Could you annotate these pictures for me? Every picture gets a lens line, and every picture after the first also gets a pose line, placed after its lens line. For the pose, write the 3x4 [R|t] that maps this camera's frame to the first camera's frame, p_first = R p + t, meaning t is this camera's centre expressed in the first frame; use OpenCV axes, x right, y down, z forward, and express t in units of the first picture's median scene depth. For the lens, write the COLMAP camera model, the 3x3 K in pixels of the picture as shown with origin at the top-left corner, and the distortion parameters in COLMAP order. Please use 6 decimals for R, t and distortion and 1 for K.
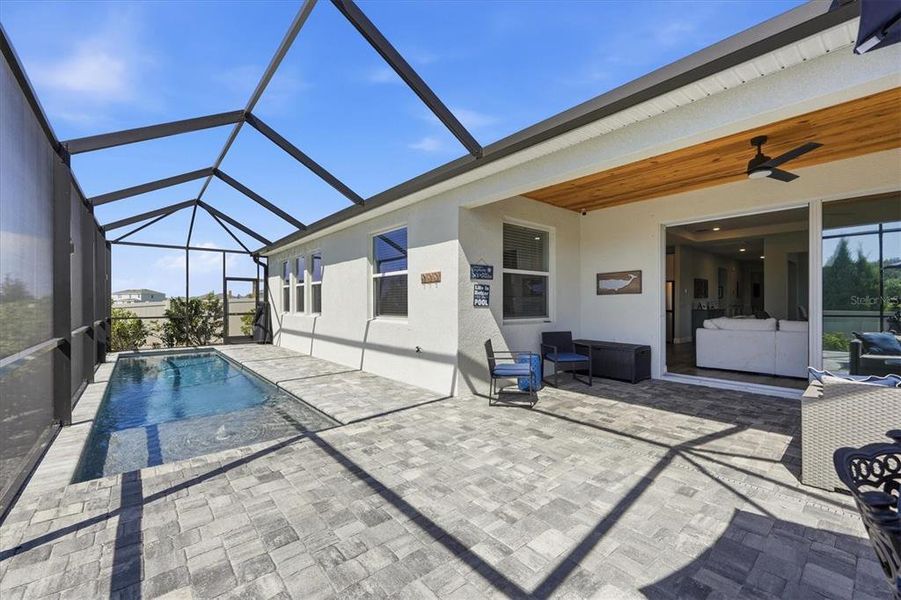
lens RADIAL K [[369.0, 0, 450.2], [0, 369.0, 302.1], [0, 0, 1]] dist [0.007719, -0.000875]
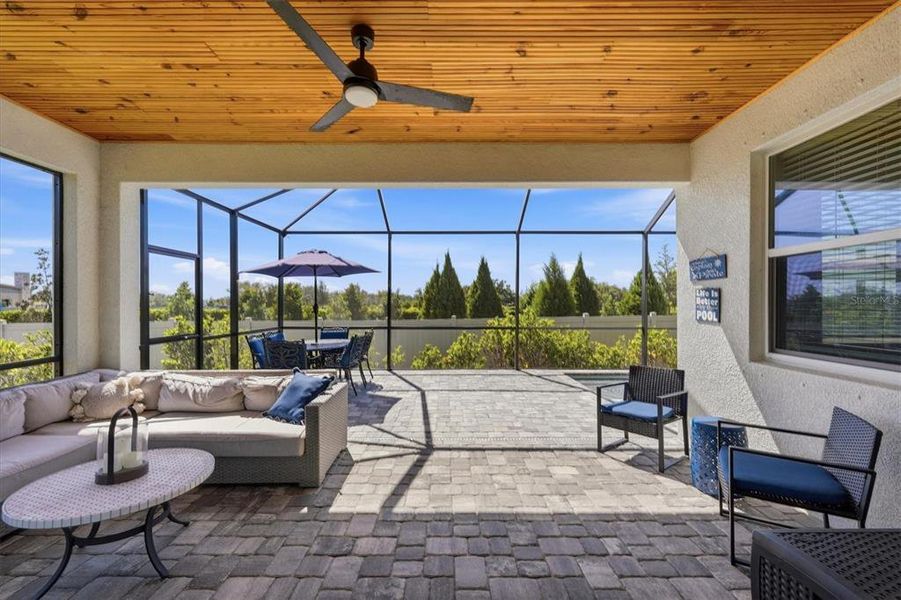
lens RADIAL K [[369.0, 0, 447.0], [0, 369.0, 304.0], [0, 0, 1]] dist [0.007719, -0.000875]
pose [[-0.646037, -0.001014, -0.763305, 1.018253], [0.000618, 0.999998, -0.001851, -0.022585], [0.763306, -0.001667, -0.646035, 1.258189]]
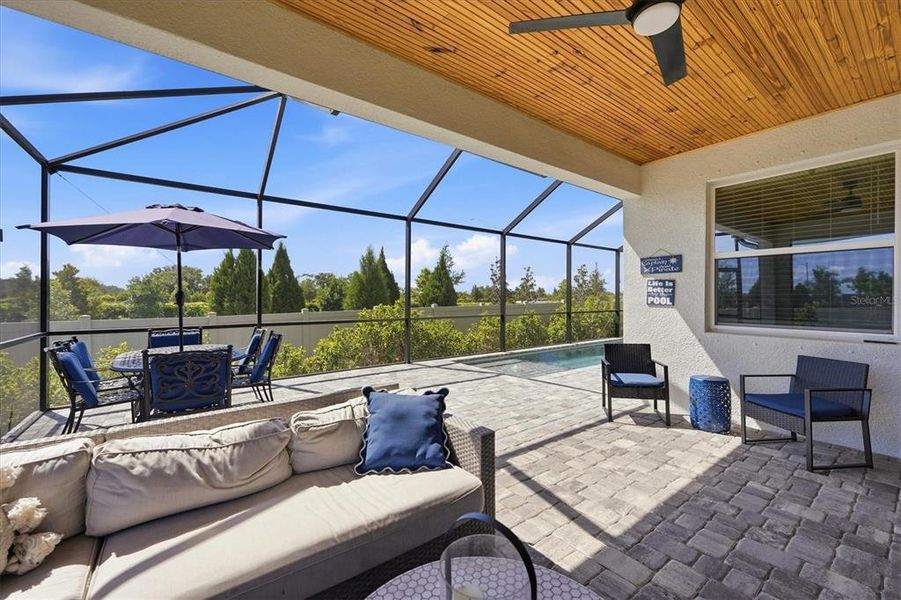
lens RADIAL K [[369.0, 0, 453.7], [0, 369.0, 297.9], [0, 0, 1]] dist [0.007719, -0.000875]
pose [[-0.050750, 0.000248, -0.998711, 1.114062], [0.001349, 0.999999, 0.000180, -0.007966], [0.998710, -0.001338, -0.050750, 0.674913]]
